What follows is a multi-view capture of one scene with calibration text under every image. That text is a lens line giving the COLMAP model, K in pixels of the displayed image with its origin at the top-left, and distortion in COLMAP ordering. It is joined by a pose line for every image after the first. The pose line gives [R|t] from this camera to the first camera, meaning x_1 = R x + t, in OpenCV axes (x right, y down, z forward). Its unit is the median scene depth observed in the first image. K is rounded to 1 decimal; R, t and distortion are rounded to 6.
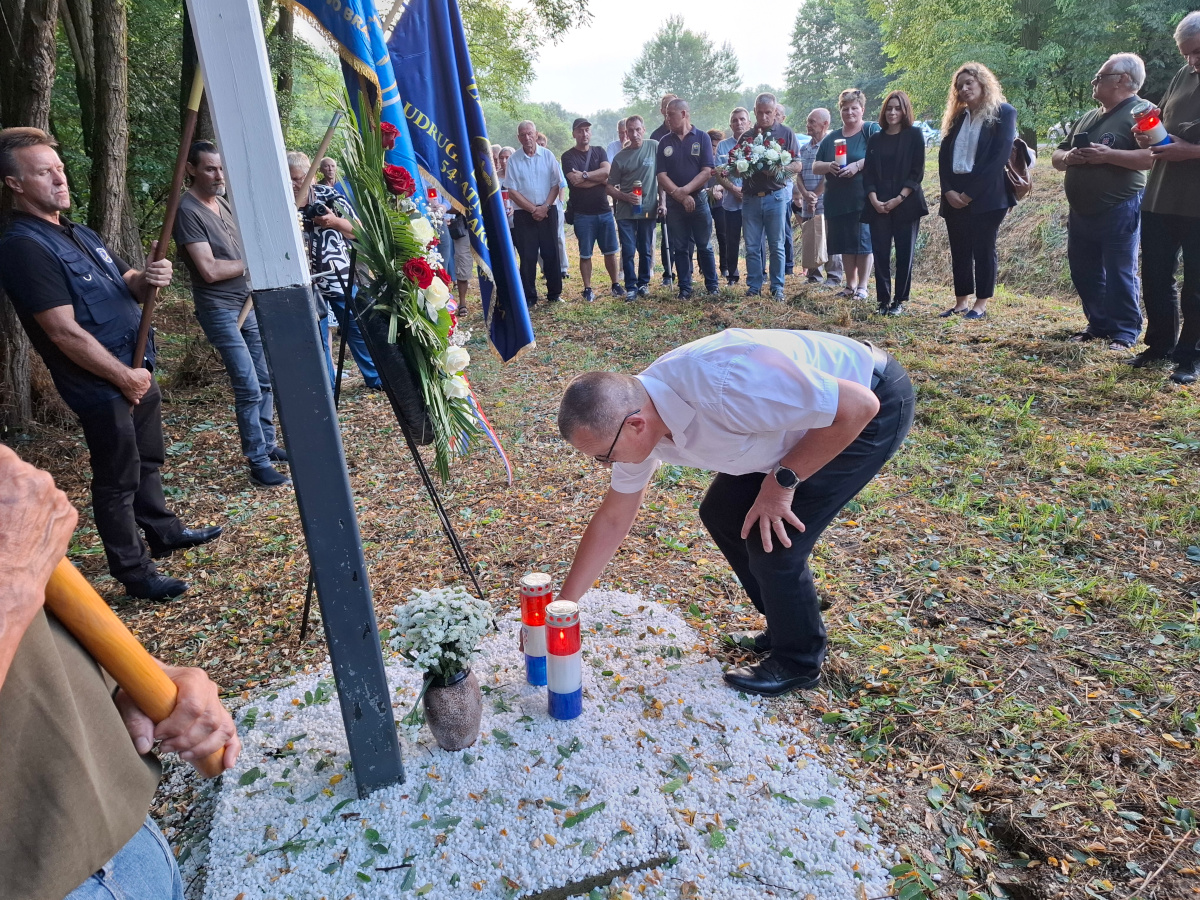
lens RADIAL K [[836.1, 0, 586.6], [0, 836.1, 443.9], [0, 0, 1]] dist [0.103876, -0.135864]
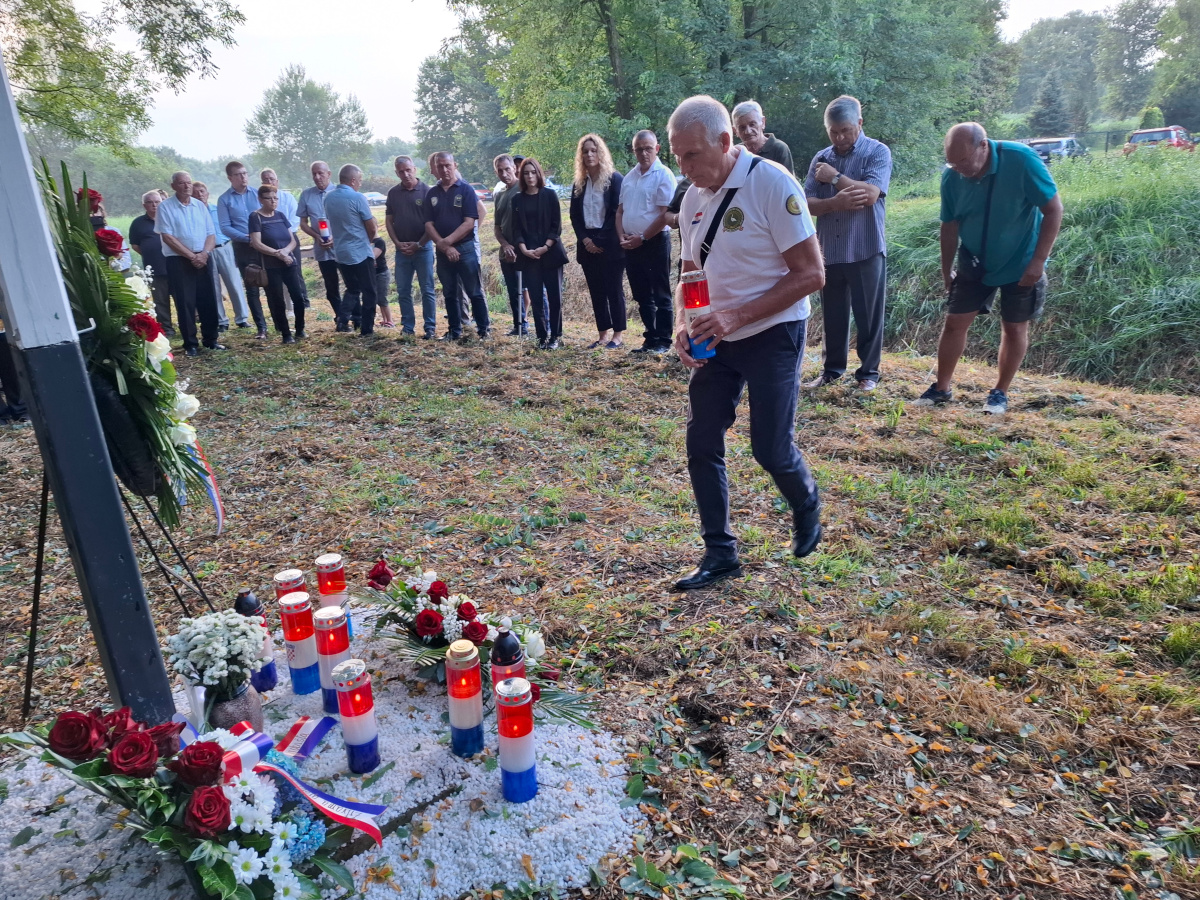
lens RADIAL K [[841.8, 0, 580.7], [0, 841.8, 435.8], [0, 0, 1]] dist [0.089275, -0.102198]
pose [[0.922943, -0.101884, 0.371209, -0.073344], [0.125063, 0.991388, -0.038845, 0.028912], [-0.364054, 0.082276, 0.927737, -0.127312]]
